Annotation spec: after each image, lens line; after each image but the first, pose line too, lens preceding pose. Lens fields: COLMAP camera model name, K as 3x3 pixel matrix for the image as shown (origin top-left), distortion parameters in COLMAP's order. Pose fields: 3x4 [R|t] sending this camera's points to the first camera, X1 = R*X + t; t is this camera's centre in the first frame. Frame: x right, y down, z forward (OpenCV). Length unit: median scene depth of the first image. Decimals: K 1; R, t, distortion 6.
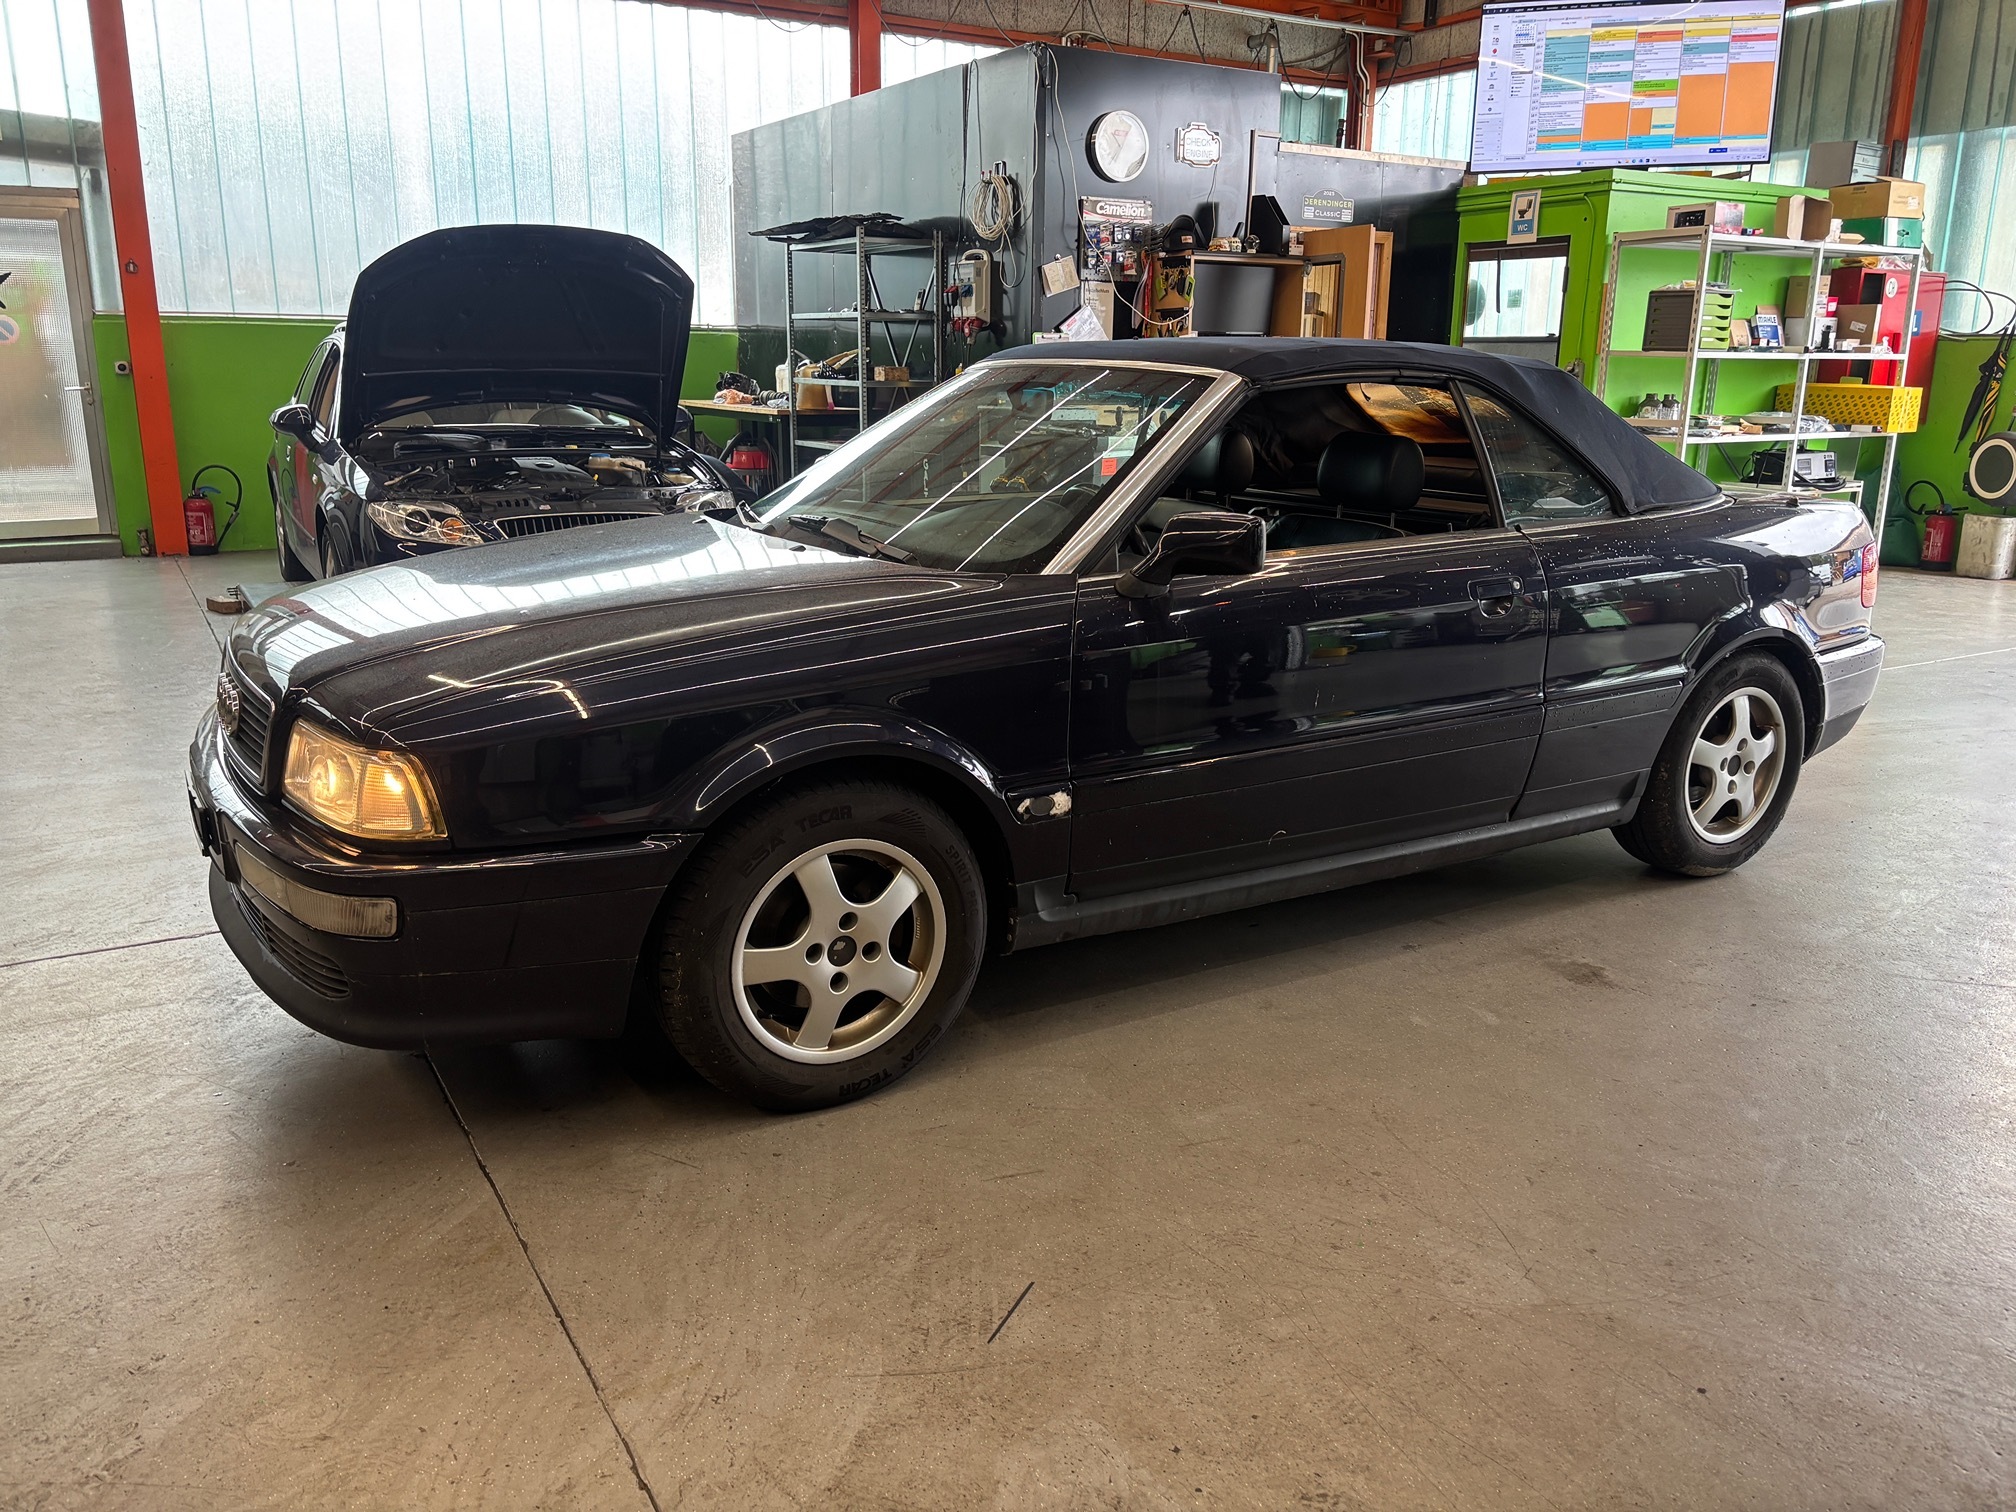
lens RADIAL K [[1532.7, 0, 1000.8], [0, 1532.7, 754.1], [0, 0, 1]] dist [0.035399, -0.041773]
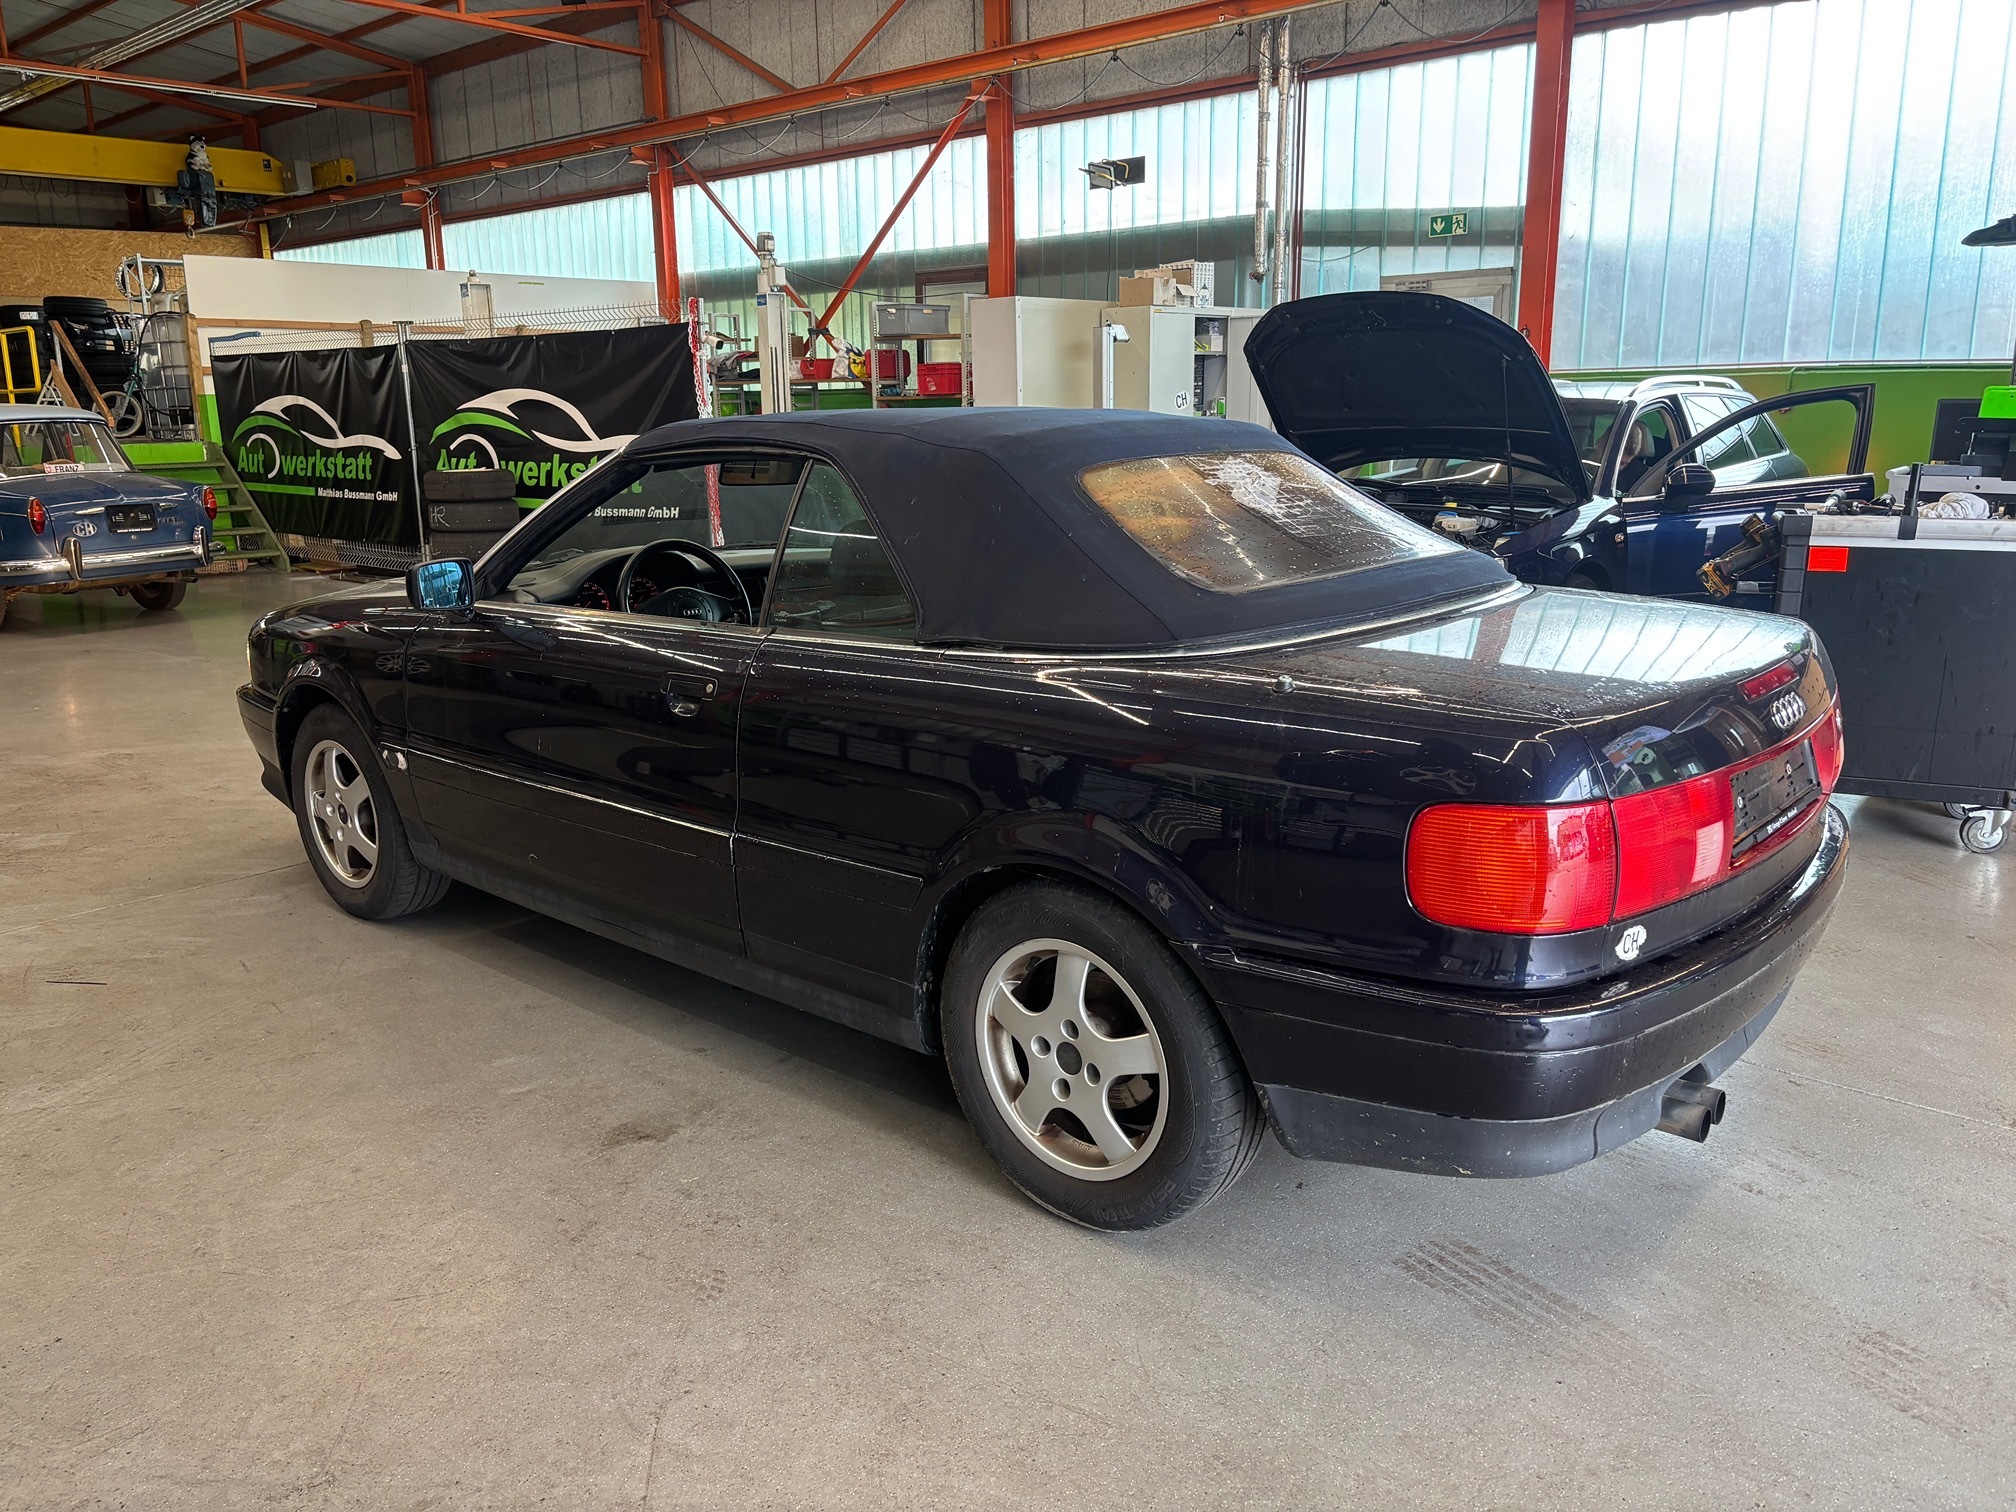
lens RADIAL K [[1532.7, 0, 1002.4], [0, 1532.7, 760.4], [0, 0, 1]] dist [0.035399, -0.041773]
pose [[0.299591, 0.204648, -0.931861, 2.251651], [-0.223801, 0.964546, 0.139874, -0.424561], [0.927447, 0.166647, 0.334770, 1.601366]]
